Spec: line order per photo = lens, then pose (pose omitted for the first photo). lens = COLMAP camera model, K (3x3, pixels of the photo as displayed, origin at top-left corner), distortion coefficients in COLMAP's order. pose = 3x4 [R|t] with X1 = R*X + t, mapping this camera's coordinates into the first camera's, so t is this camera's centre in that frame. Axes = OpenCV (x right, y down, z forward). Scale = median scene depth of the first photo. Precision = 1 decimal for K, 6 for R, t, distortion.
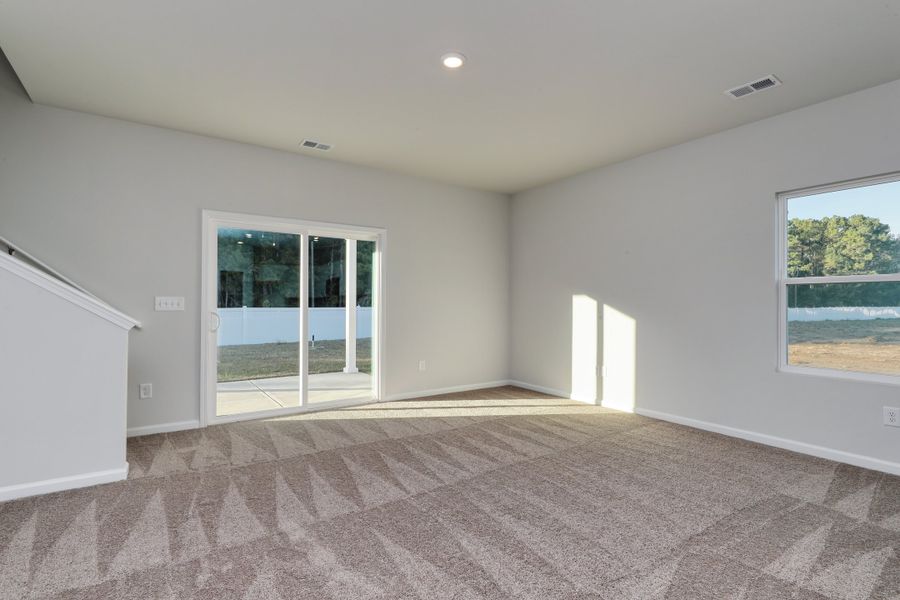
lens RADIAL K [[440.0, 0, 450.0], [0, 440.0, 300.0], [0, 0, 1]] dist [-0.000245, -0.000189]
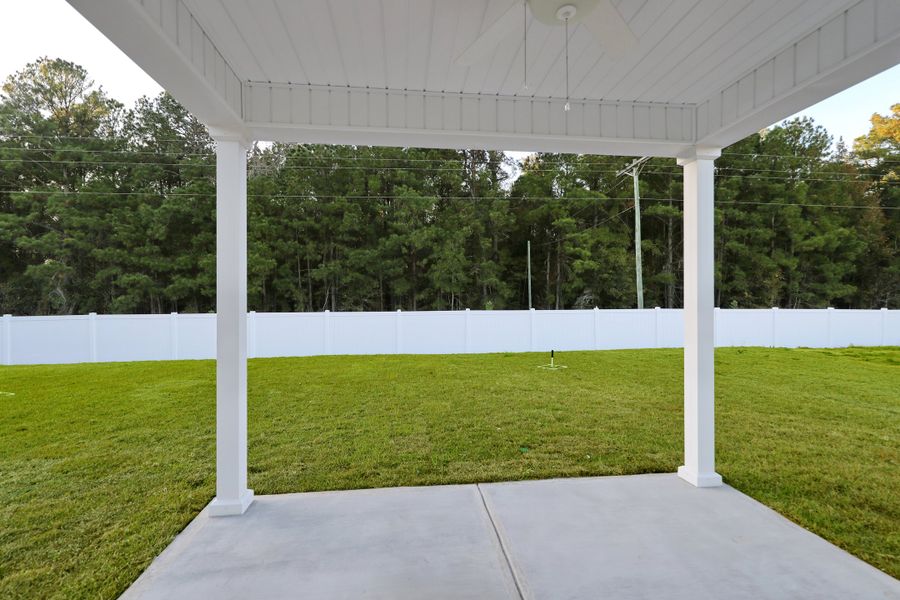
lens RADIAL K [[440.0, 0, 450.0], [0, 440.0, 300.0], [0, 0, 1]] dist [-0.000245, -0.000189]
pose [[0.888465, -0.008930, -0.458857, -0.087653], [0.009525, 0.999954, -0.001018, -0.004032], [0.458845, -0.003466, 0.888509, 0.185311]]
